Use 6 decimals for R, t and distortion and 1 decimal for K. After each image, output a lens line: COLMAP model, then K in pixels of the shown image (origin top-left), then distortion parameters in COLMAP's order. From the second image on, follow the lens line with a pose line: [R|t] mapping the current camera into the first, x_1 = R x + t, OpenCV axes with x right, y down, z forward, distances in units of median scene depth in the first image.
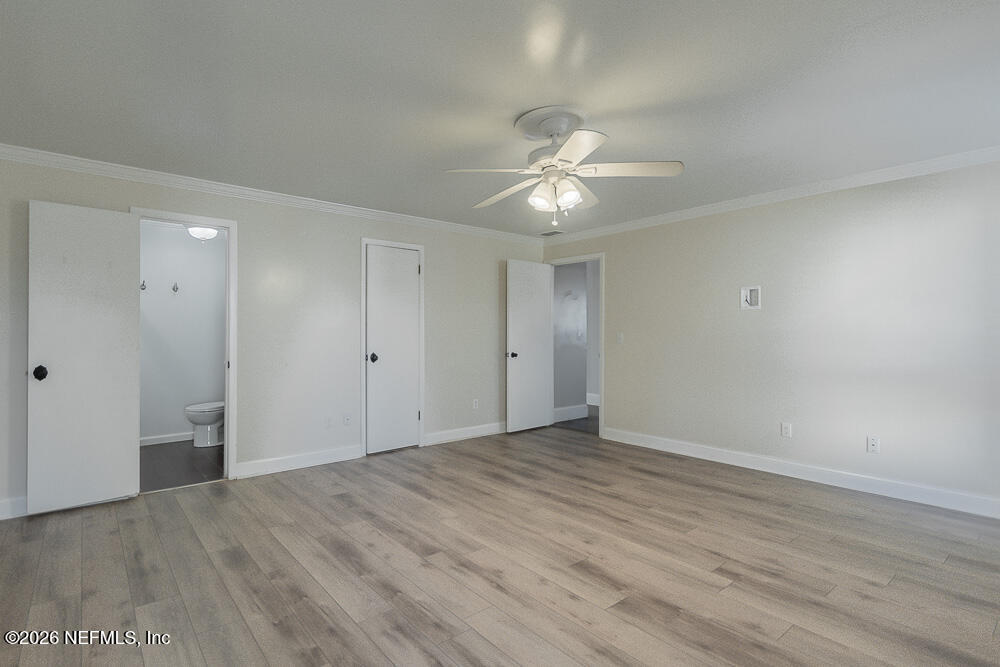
lens RADIAL K [[467.3, 0, 500.0], [0, 467.3, 333.5], [0, 0, 1]] dist [0.004618, -0.000674]
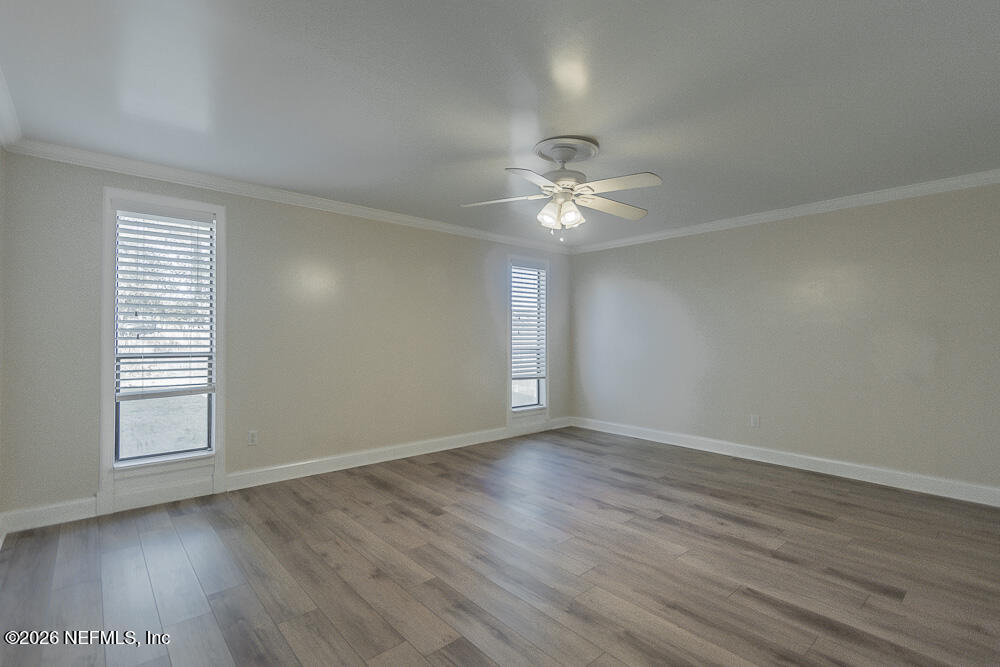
lens RADIAL K [[467.3, 0, 500.0], [0, 467.3, 333.5], [0, 0, 1]] dist [0.004618, -0.000674]
pose [[-0.999775, -0.002356, 0.021088, 0.244425], [-0.002520, 0.999967, -0.007760, -0.006216], [-0.021069, -0.007811, -0.999748, 2.144259]]
